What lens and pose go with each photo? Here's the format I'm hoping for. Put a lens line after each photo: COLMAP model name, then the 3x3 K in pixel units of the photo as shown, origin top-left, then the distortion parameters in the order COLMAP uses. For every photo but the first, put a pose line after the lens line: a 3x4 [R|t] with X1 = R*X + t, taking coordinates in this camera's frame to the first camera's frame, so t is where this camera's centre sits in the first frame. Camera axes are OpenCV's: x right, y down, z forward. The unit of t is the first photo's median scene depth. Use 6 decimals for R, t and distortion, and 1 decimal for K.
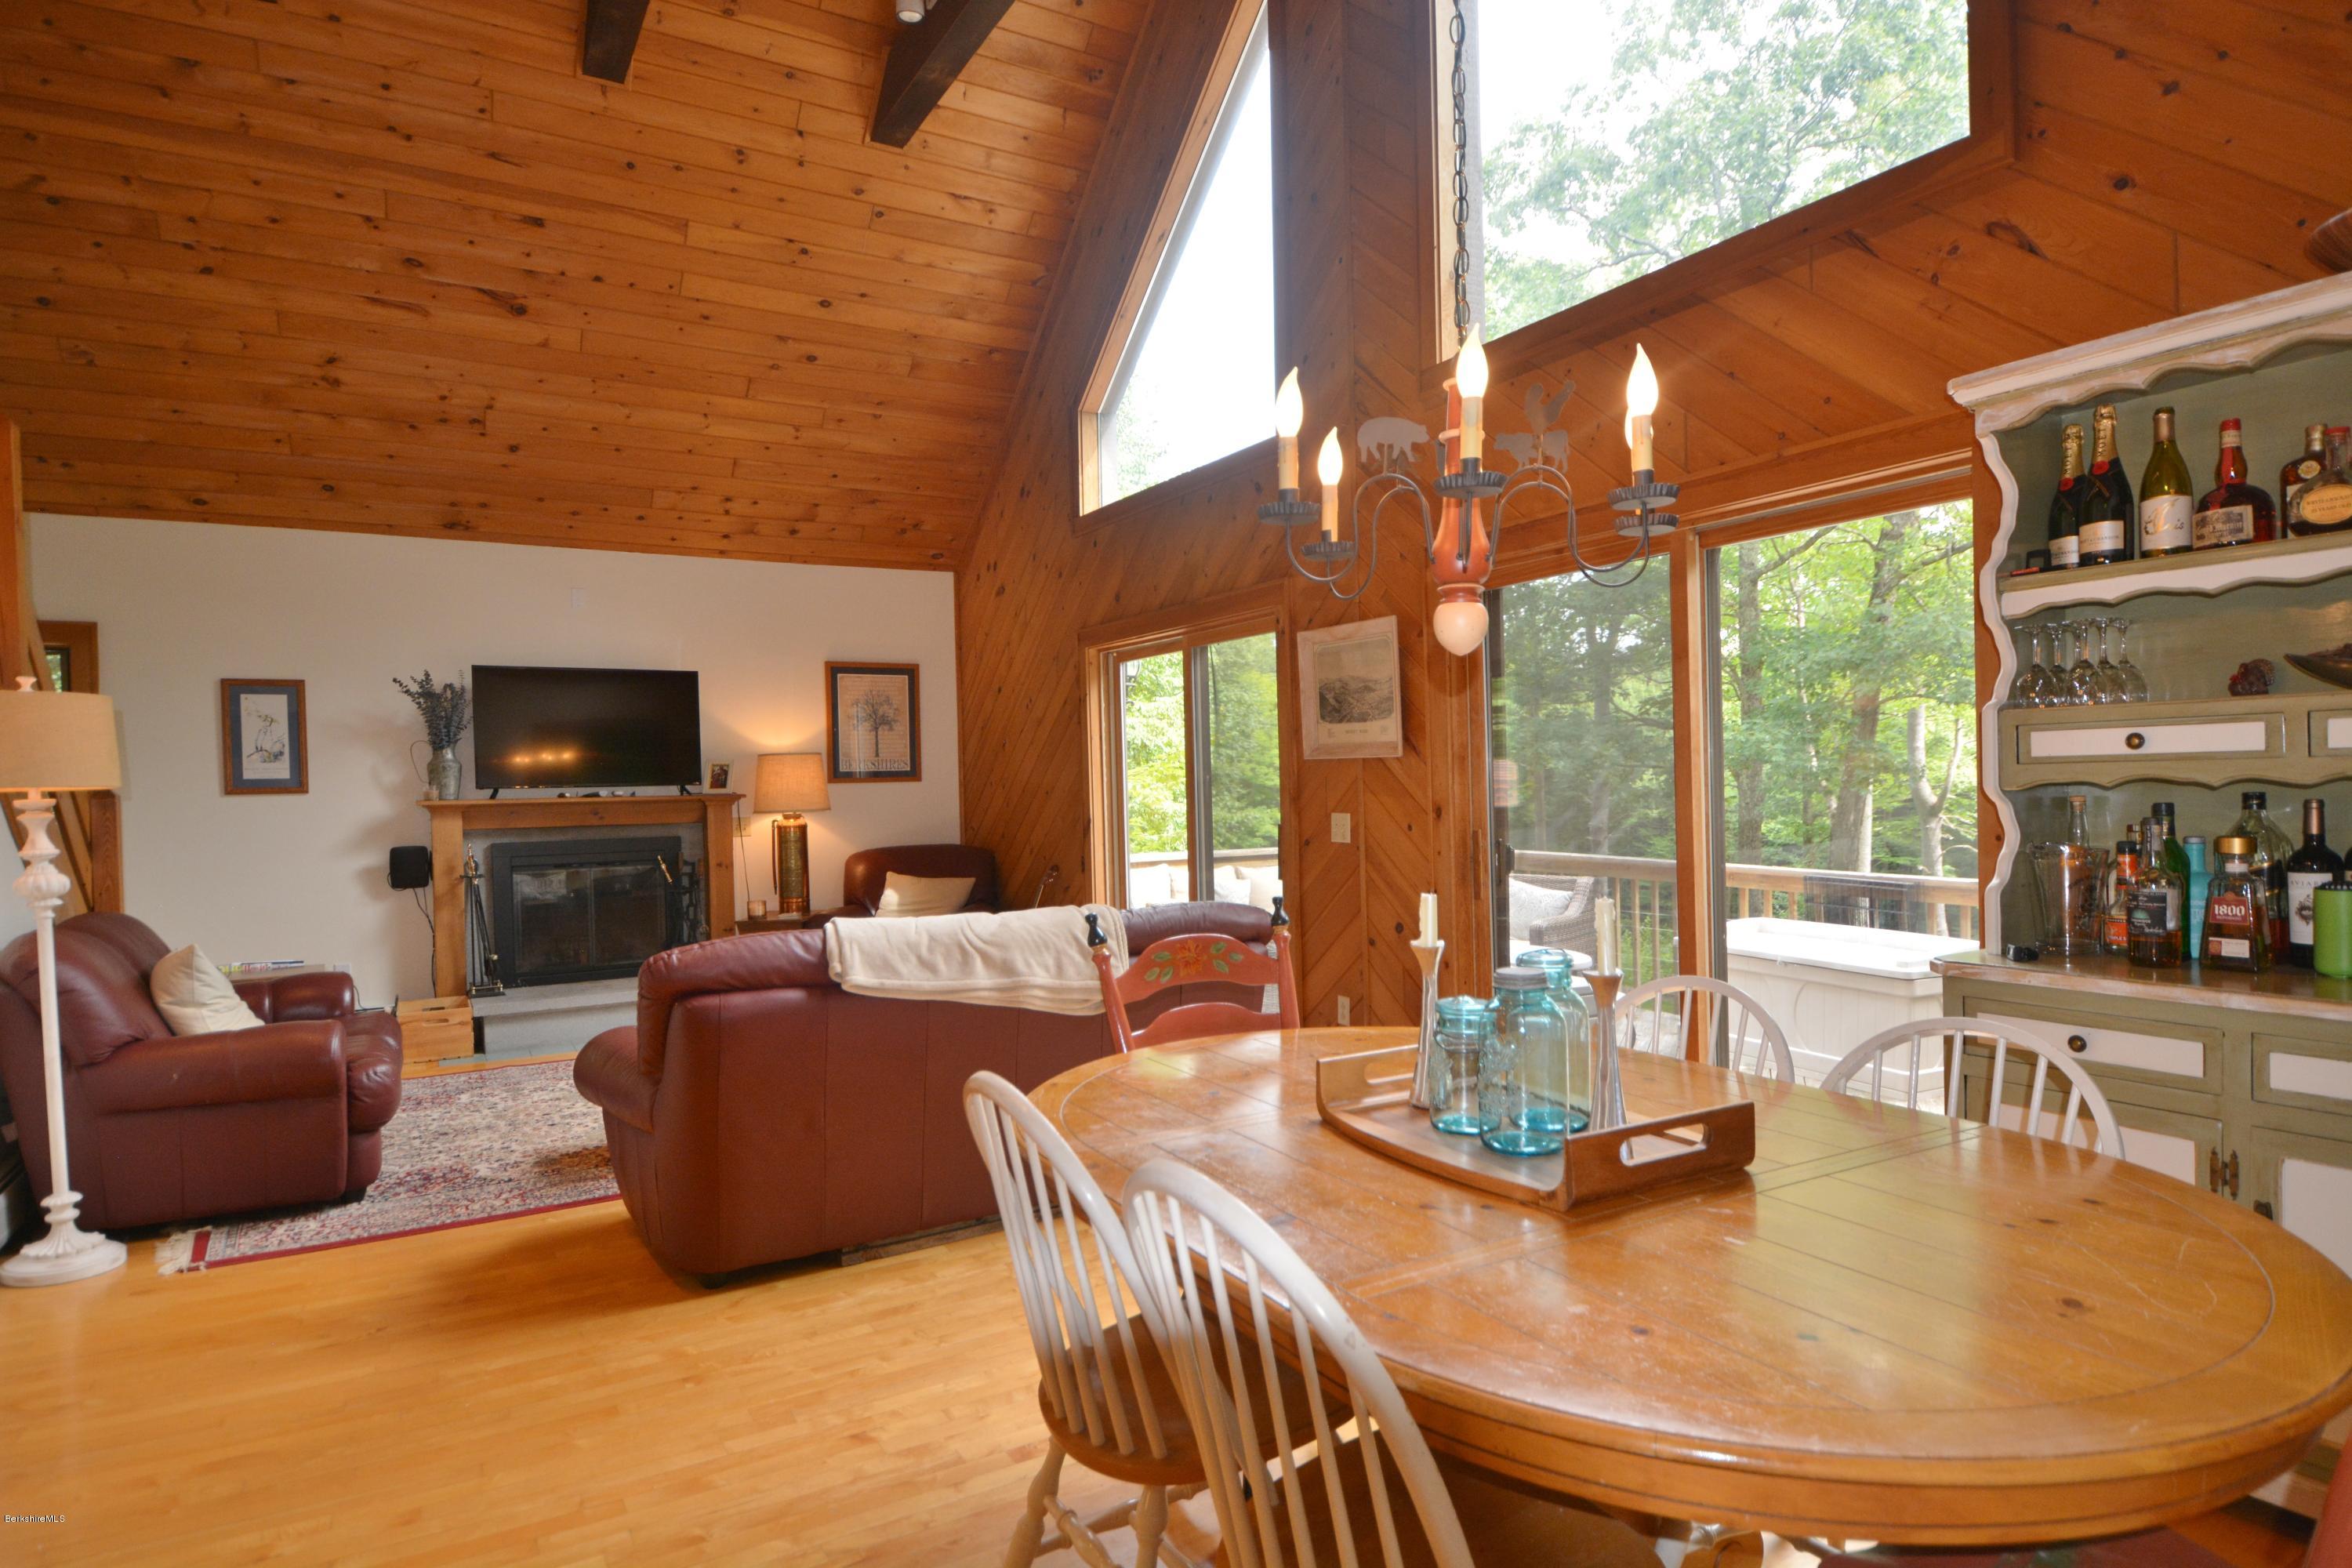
lens RADIAL K [[1297.5, 0, 1188.0], [0, 1297.5, 804.0], [0, 0, 1]] dist [0.002601, -0.000563]
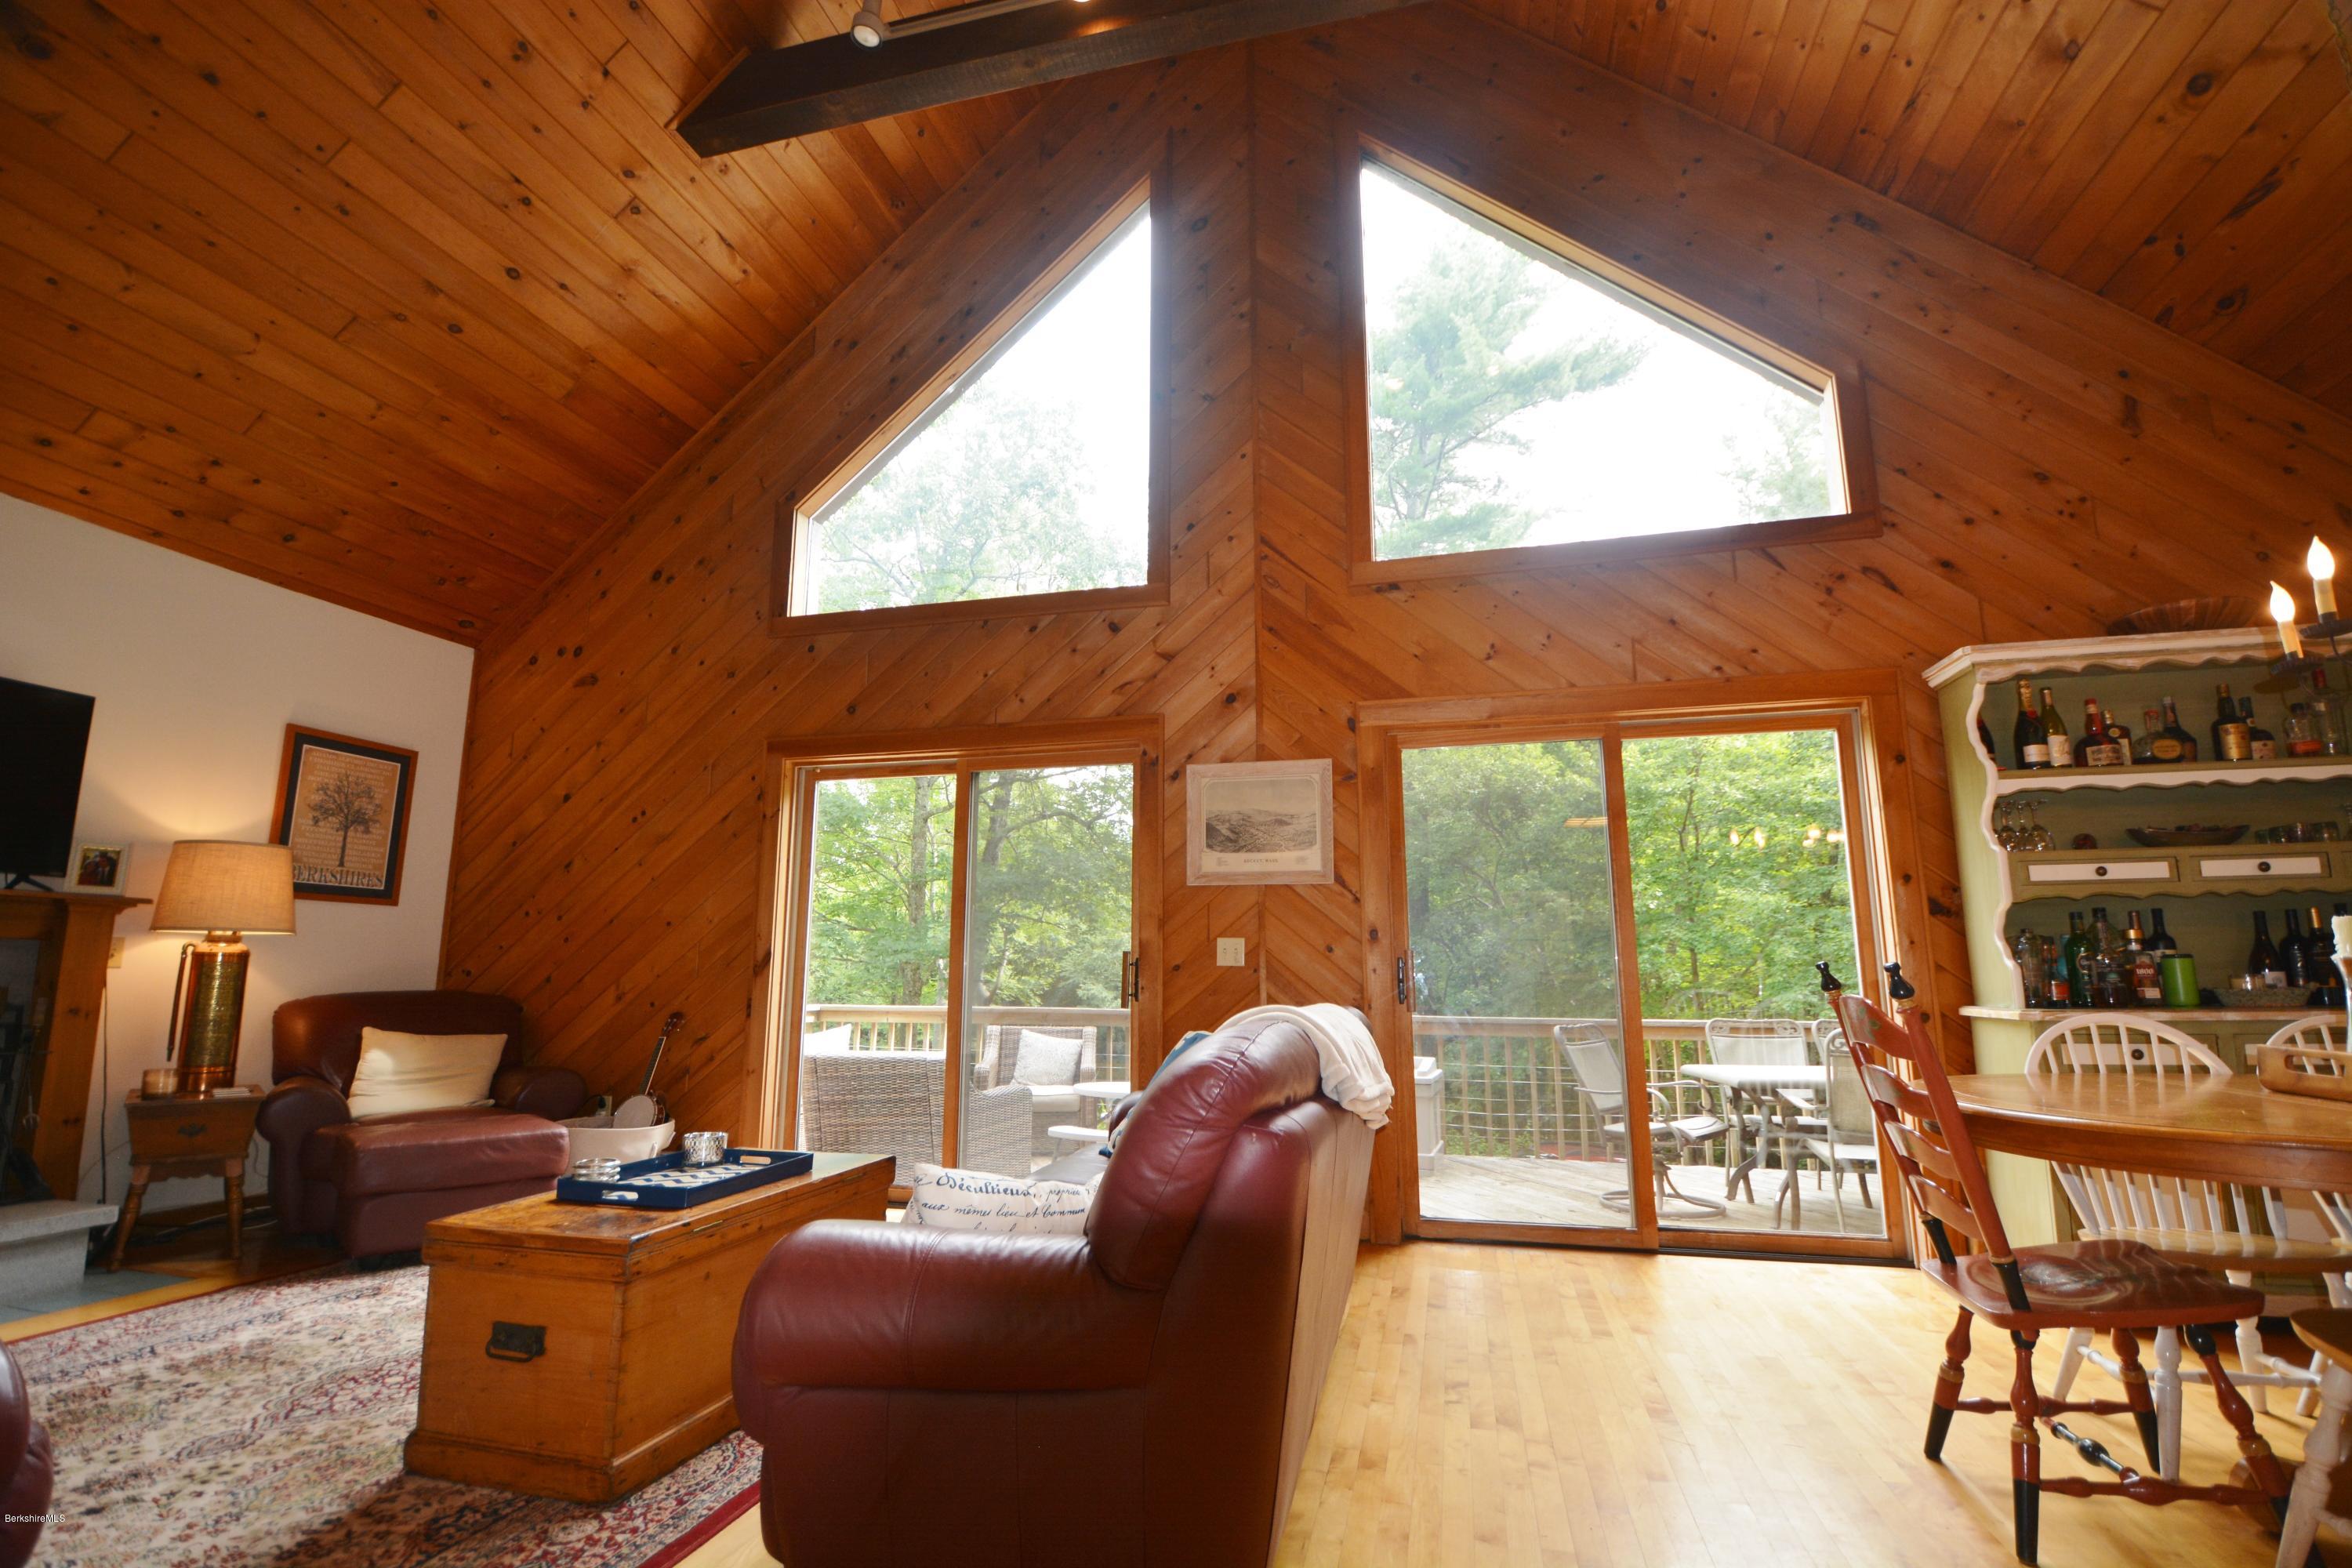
lens RADIAL K [[1048.2, 0, 1183.3], [0, 1048.2, 803.9], [0, 0, 1]] dist [-0.001056, -0.011134]
pose [[0.709852, 0.137549, 0.690790, -0.386082], [-0.004997, 0.981706, -0.190340, 0.046659], [-0.704333, 0.131661, 0.697553, 0.320693]]
